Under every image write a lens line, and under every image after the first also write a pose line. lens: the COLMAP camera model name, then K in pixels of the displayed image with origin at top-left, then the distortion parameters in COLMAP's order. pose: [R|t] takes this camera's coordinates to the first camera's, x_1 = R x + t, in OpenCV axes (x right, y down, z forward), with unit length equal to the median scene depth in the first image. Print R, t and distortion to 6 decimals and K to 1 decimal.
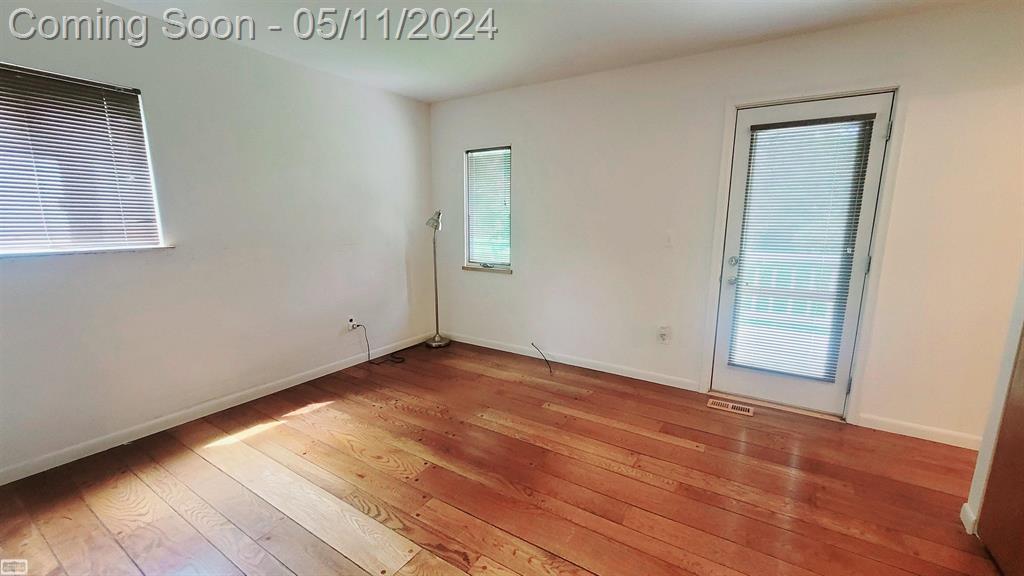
lens RADIAL K [[406.8, 0, 510.8], [0, 406.8, 291.6], [0, 0, 1]] dist [-0.000747, -0.000047]
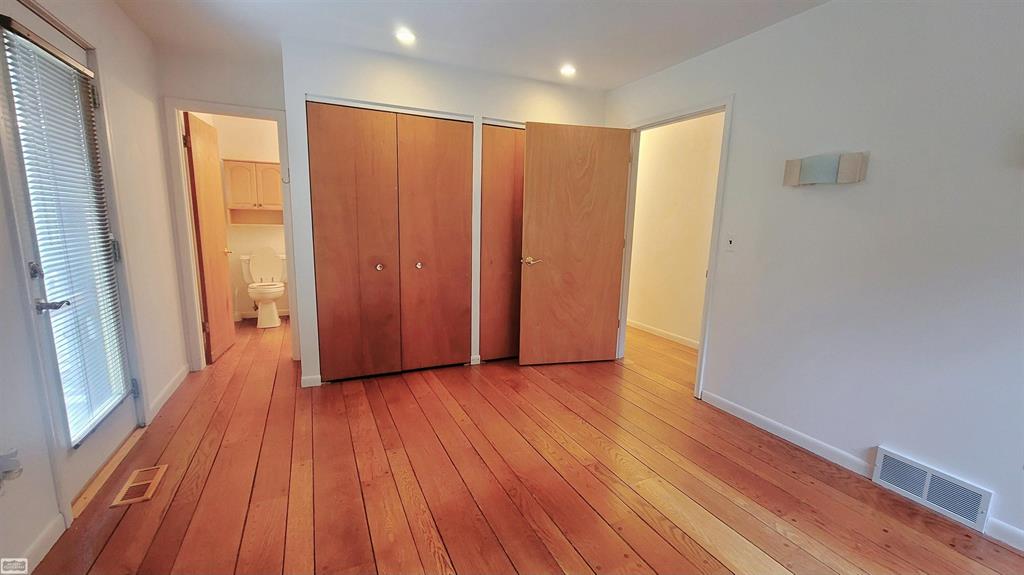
lens RADIAL K [[406.8, 0, 510.4], [0, 406.8, 289.2], [0, 0, 1]] dist [-0.000747, -0.000047]
pose [[-0.848372, -0.101811, 0.519518, -0.375675], [0.069901, 0.951199, 0.300556, -0.236978], [-0.524765, 0.291298, -0.799855, 1.525873]]
